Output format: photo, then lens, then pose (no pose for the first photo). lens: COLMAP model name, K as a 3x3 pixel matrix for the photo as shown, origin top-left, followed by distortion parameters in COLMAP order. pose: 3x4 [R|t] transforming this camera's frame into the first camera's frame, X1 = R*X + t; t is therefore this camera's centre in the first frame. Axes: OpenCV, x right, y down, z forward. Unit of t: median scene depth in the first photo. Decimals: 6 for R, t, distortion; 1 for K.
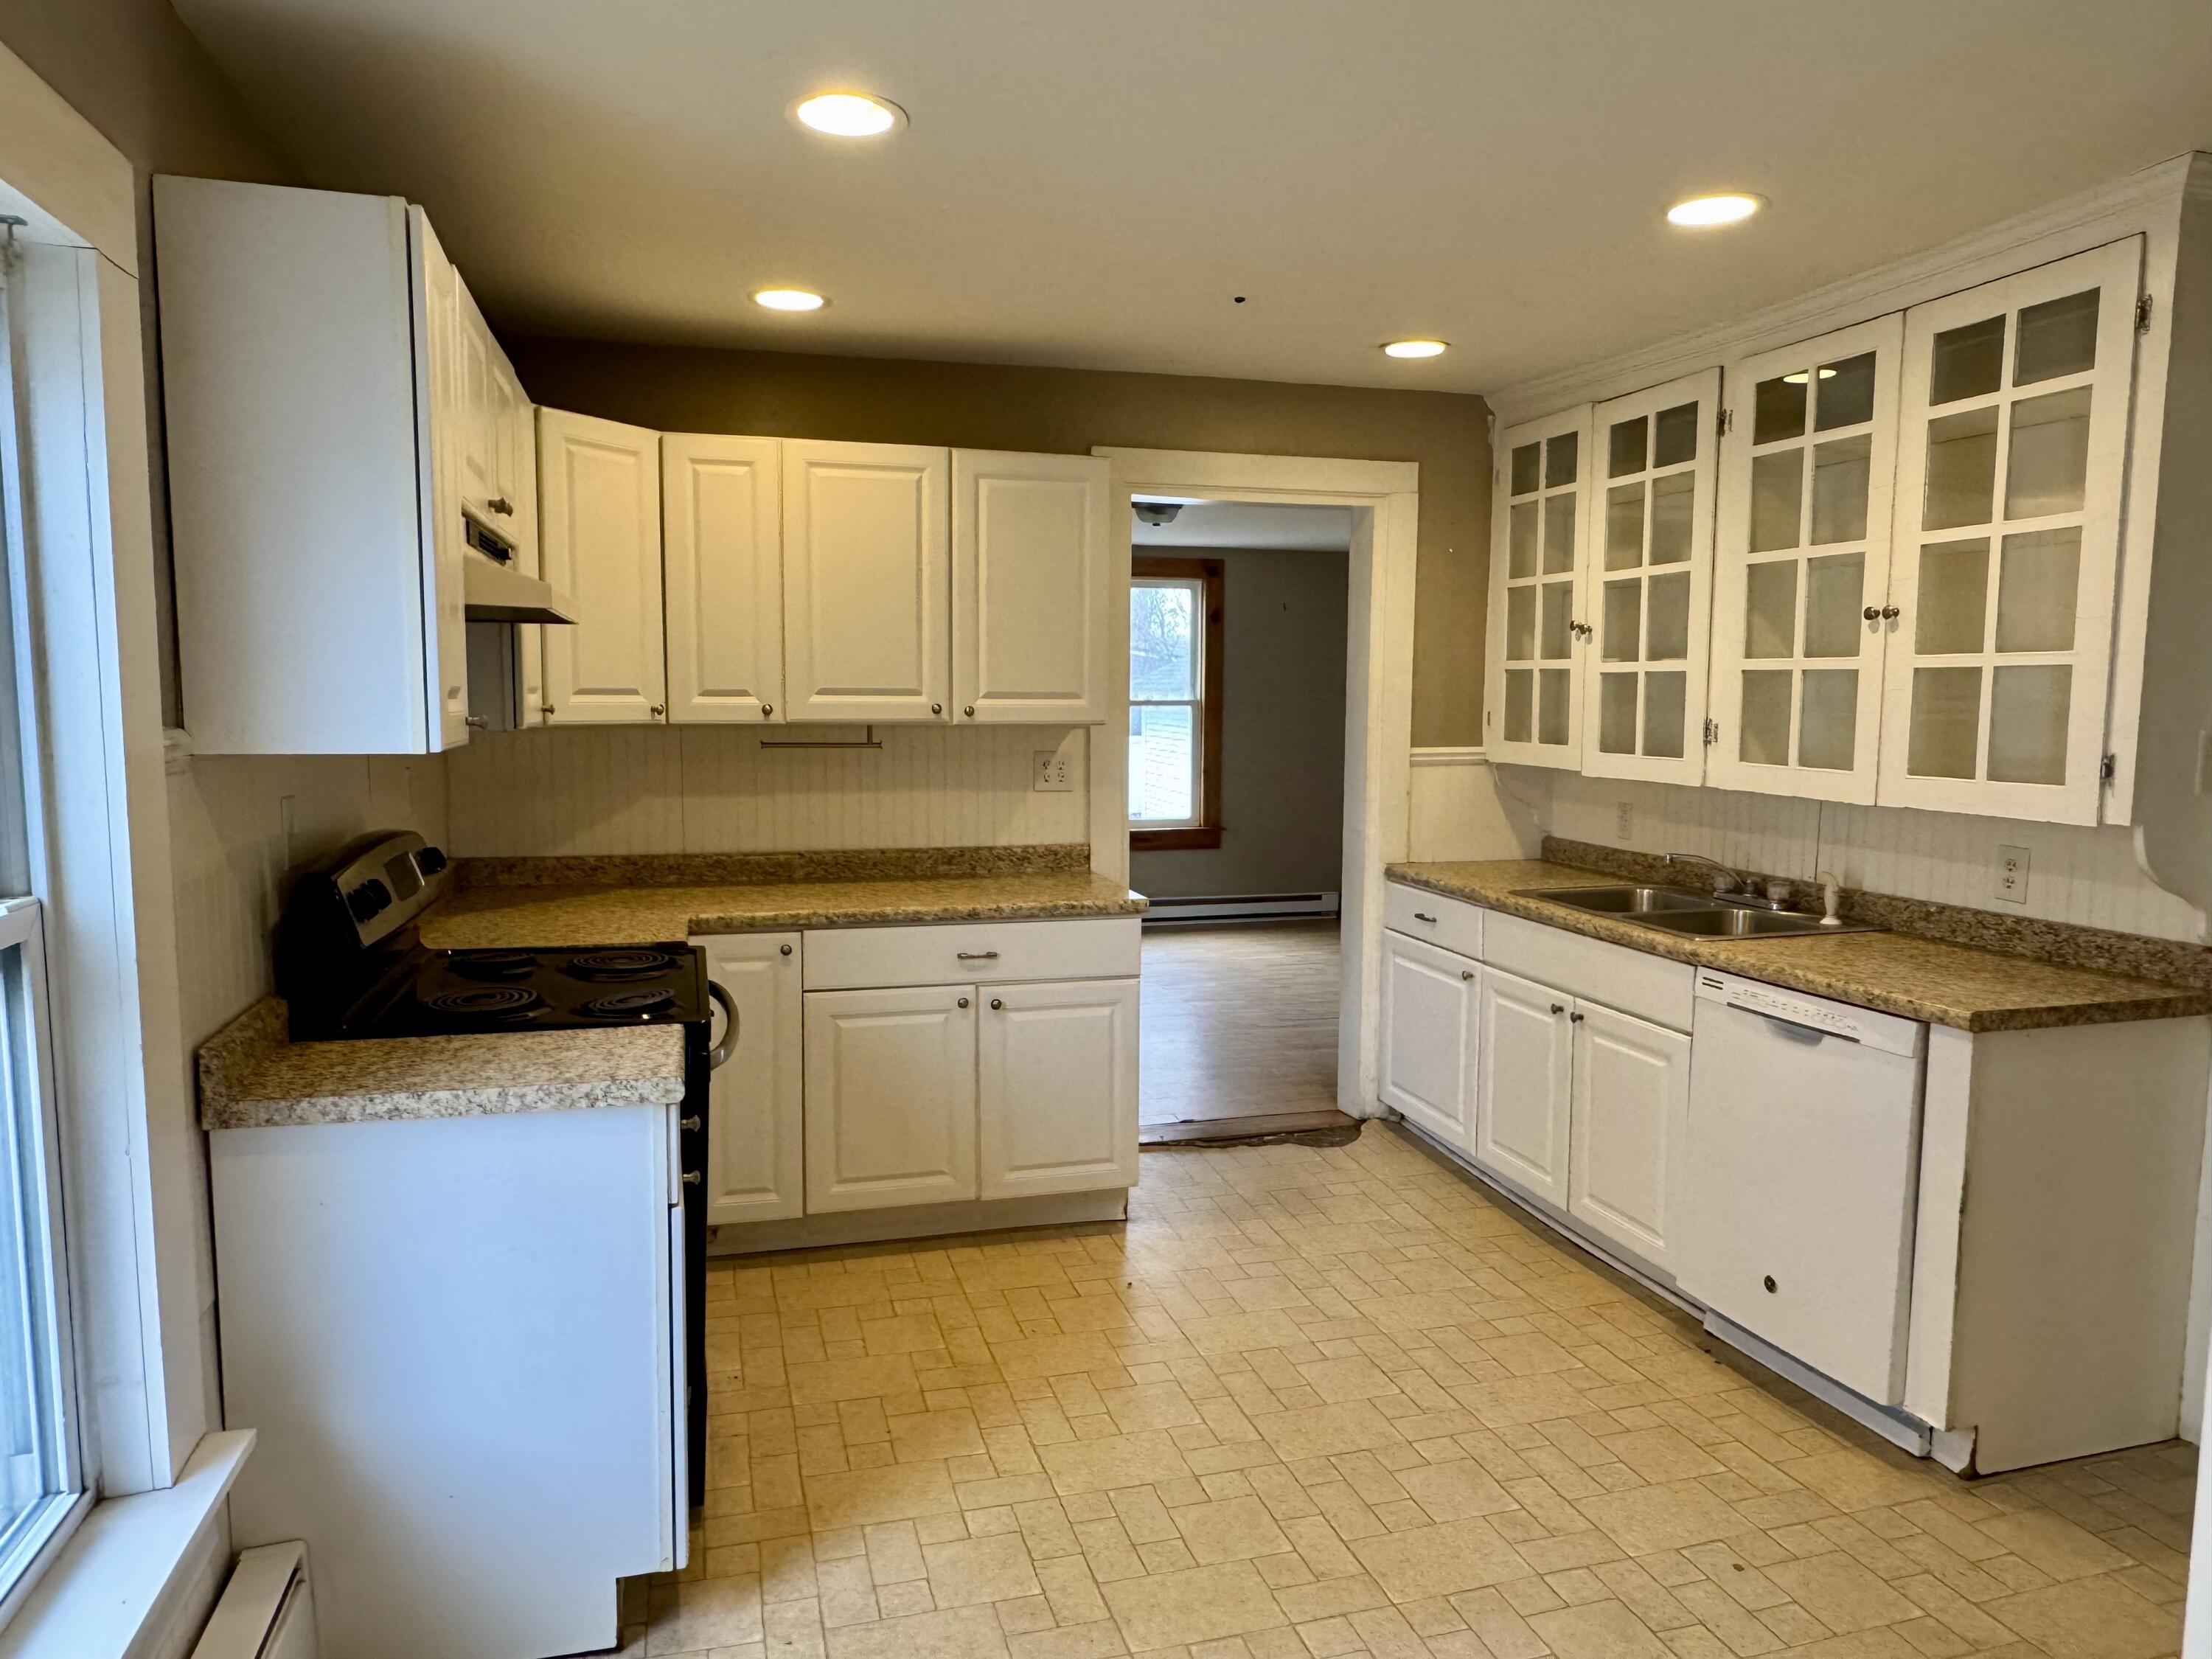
lens RADIAL K [[1422.5, 0, 1113.0], [0, 1422.5, 828.6], [0, 0, 1]] dist [0.027629, 0.003389]
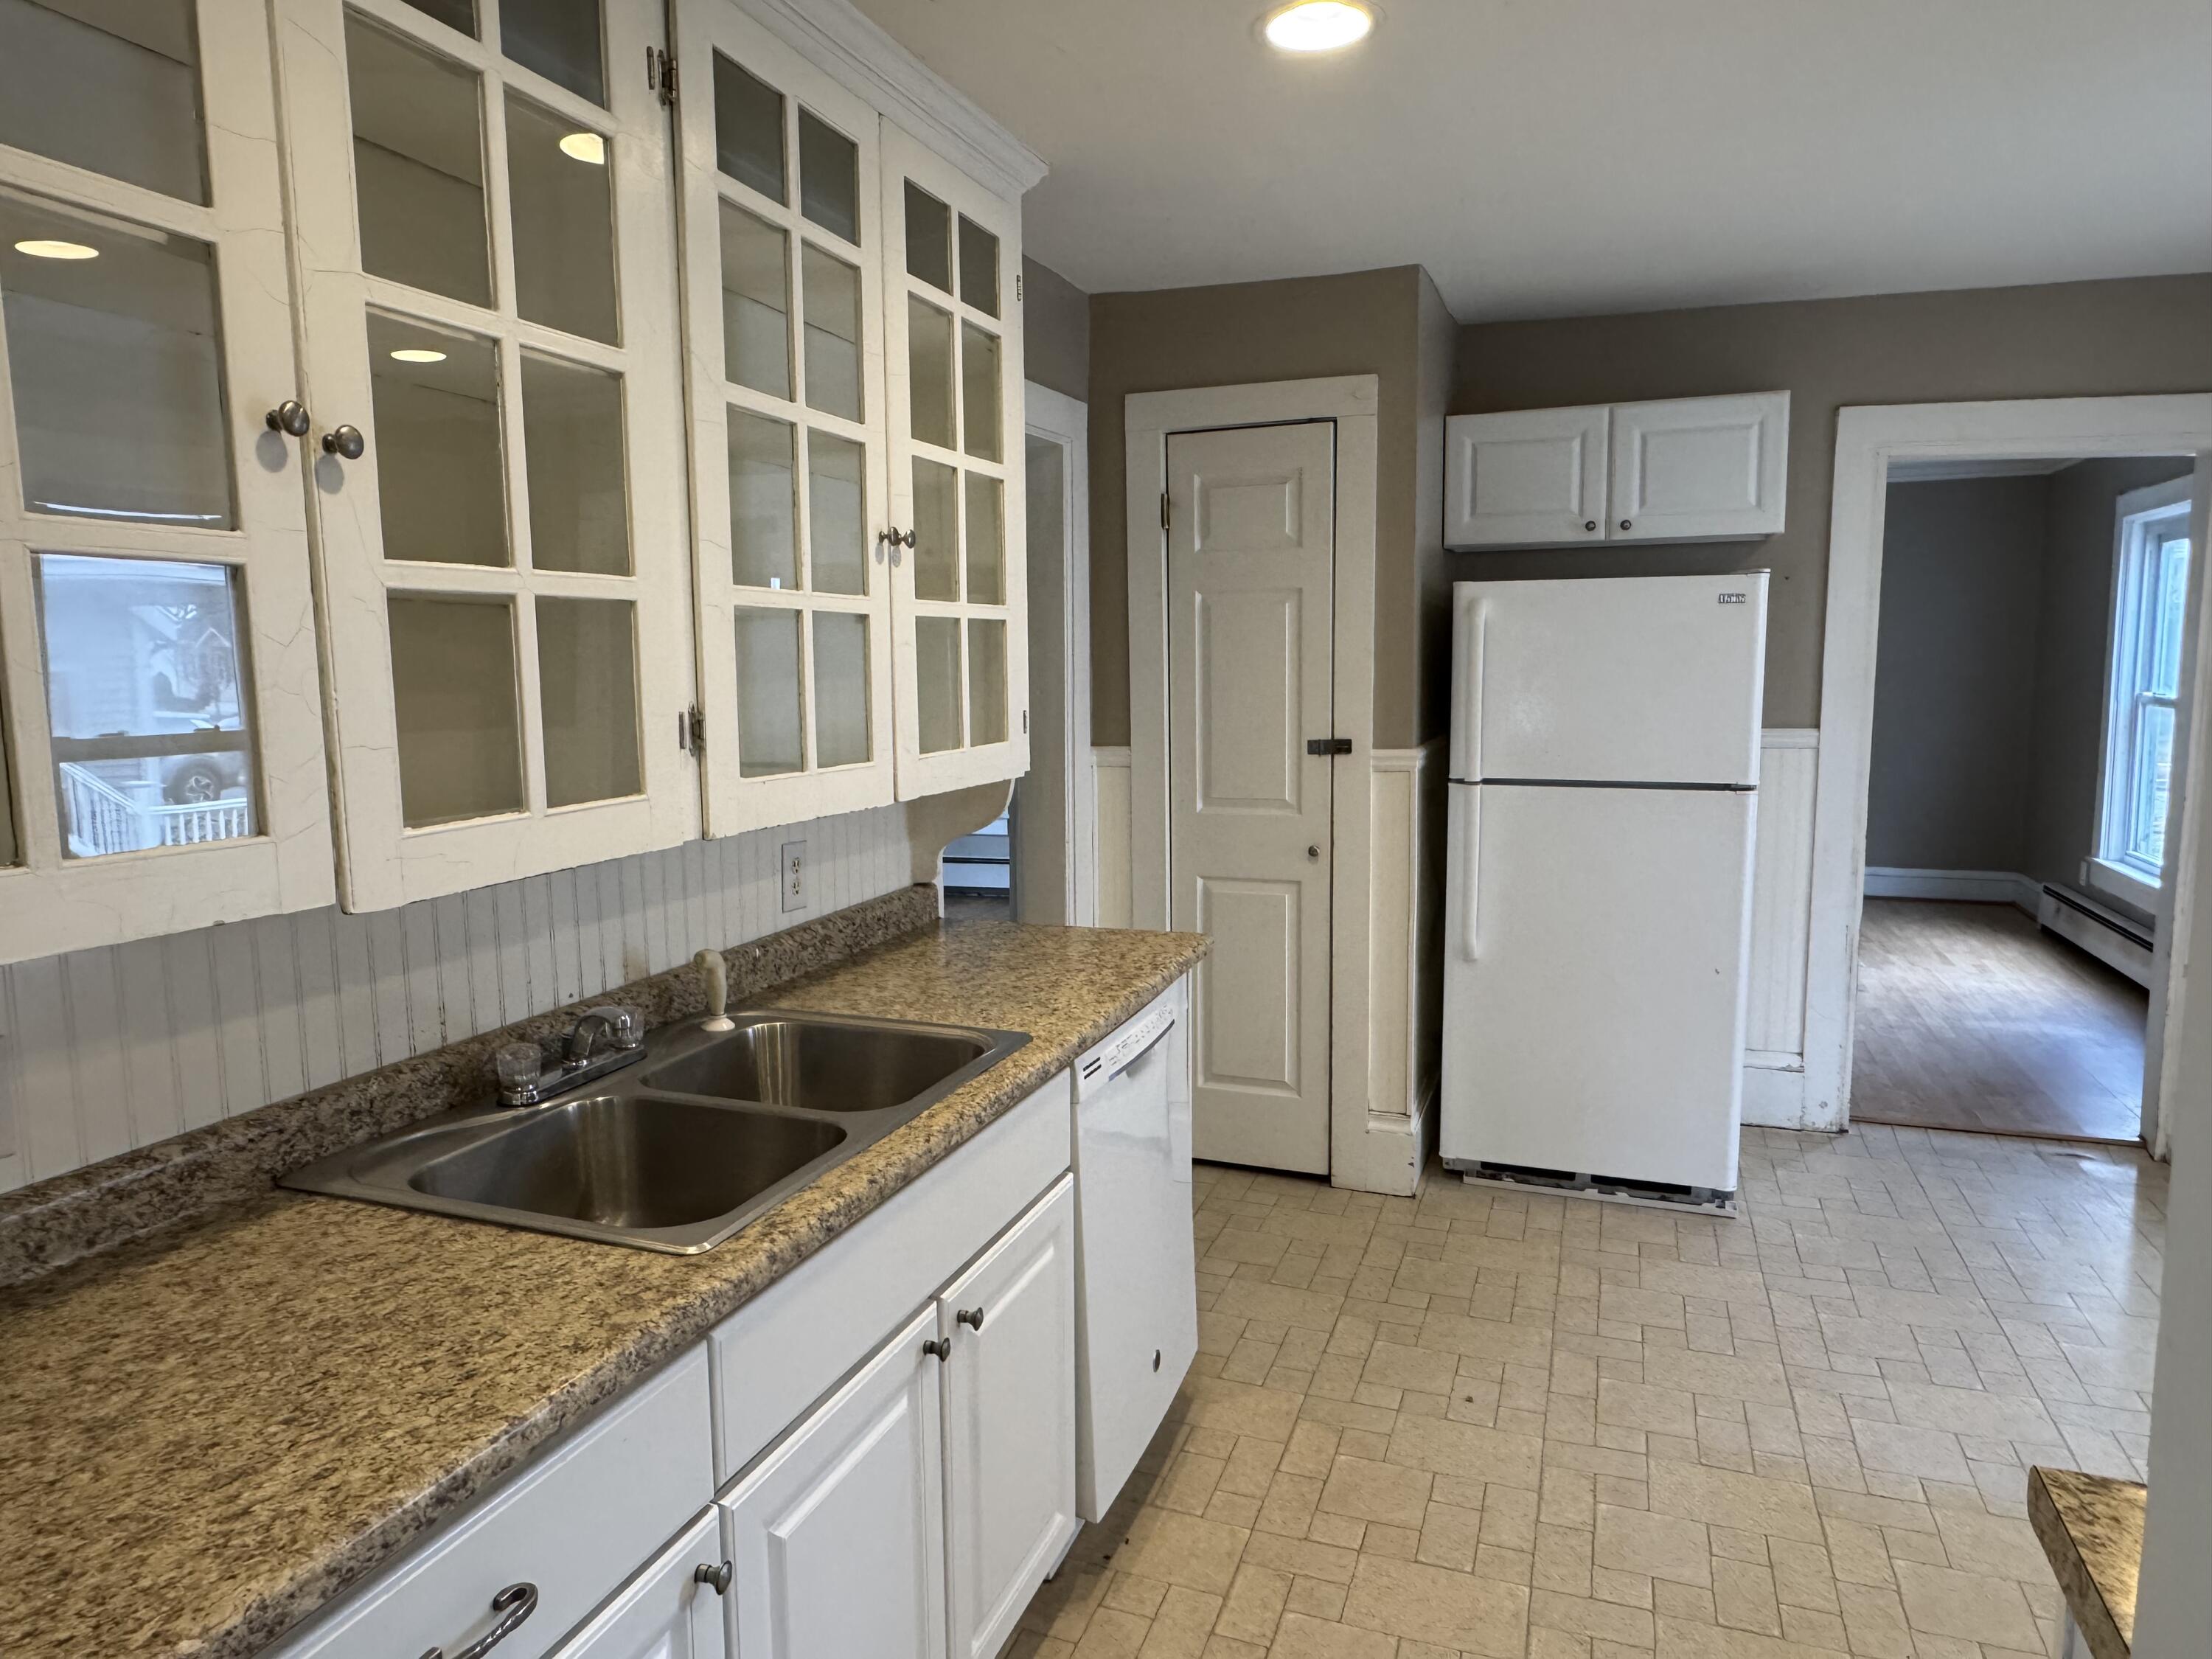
lens RADIAL K [[1422.5, 0, 1101.0], [0, 1422.5, 827.8], [0, 0, 1]] dist [0.027629, 0.003389]
pose [[-0.802835, -0.072032, 0.591833, 0.010449], [0.056782, 0.978924, 0.196170, -0.100966], [-0.593491, 0.191098, -0.781825, 1.081484]]
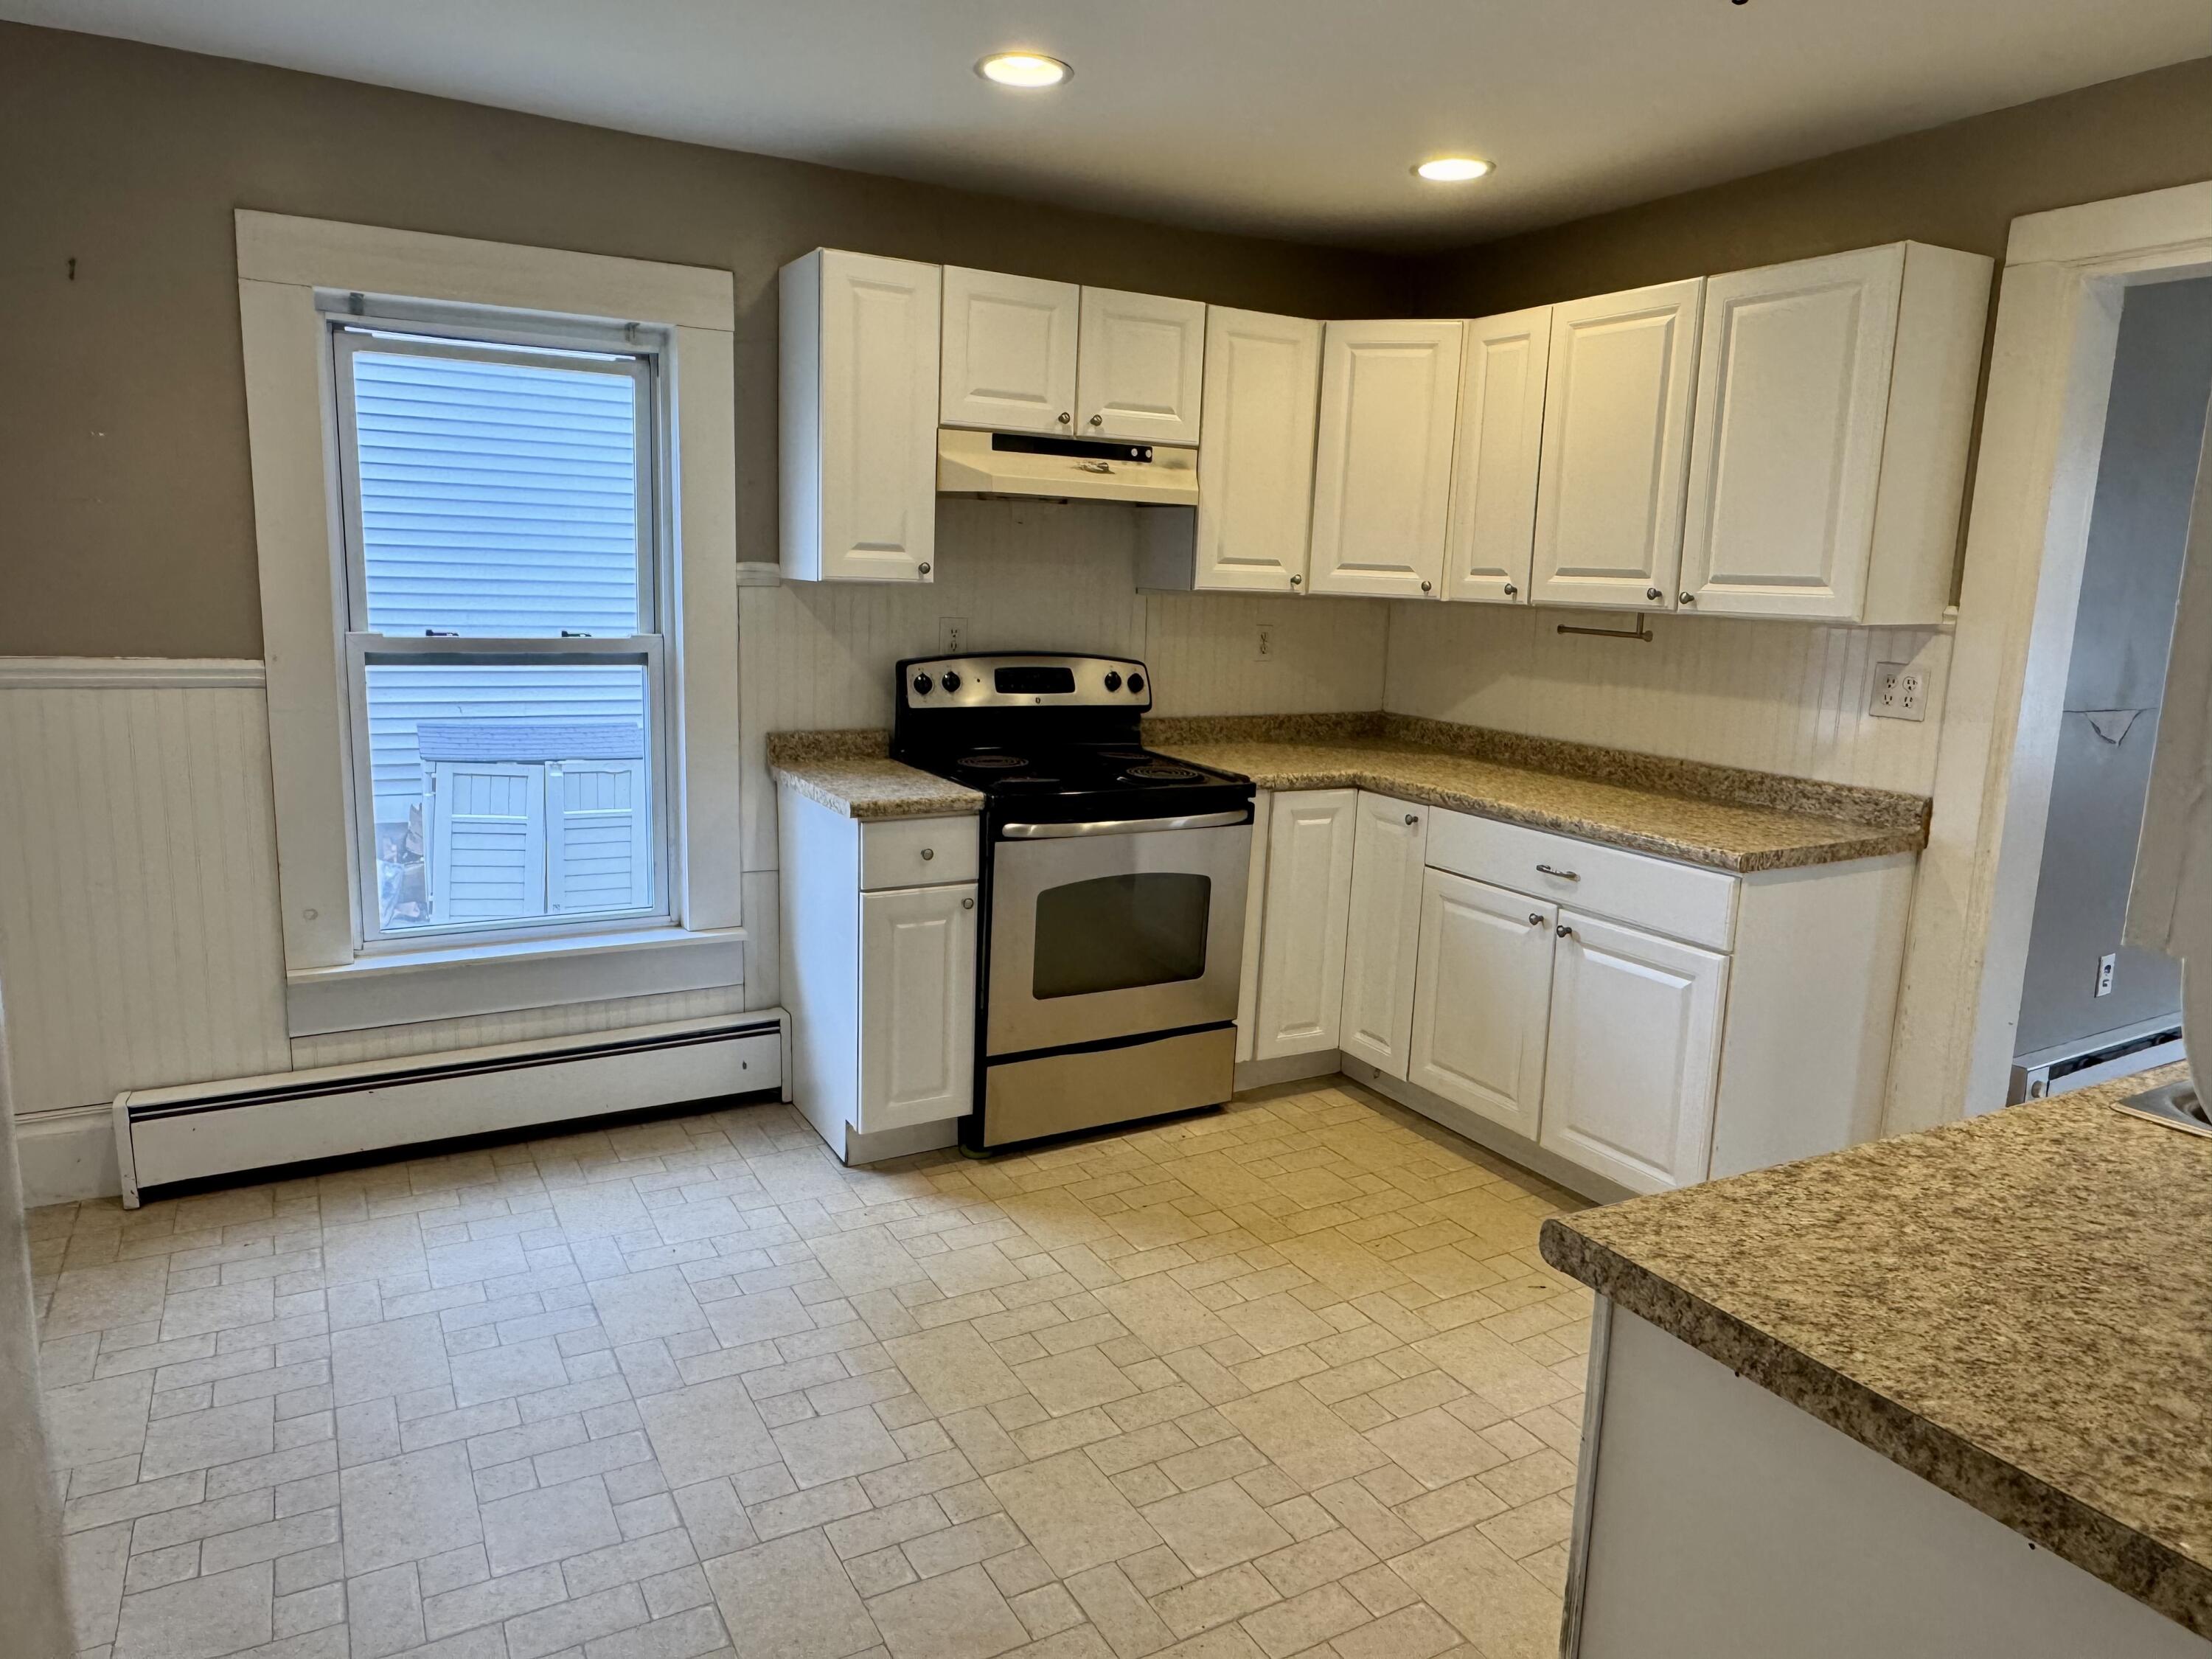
lens RADIAL K [[1422.5, 0, 1101.9], [0, 1422.5, 815.0], [0, 0, 1]] dist [0.027629, 0.003389]
pose [[0.229488, 0.166741, -0.958923, 0.686691], [-0.130022, 0.981638, 0.139574, -0.032393], [0.964588, 0.092651, 0.246955, 0.510145]]
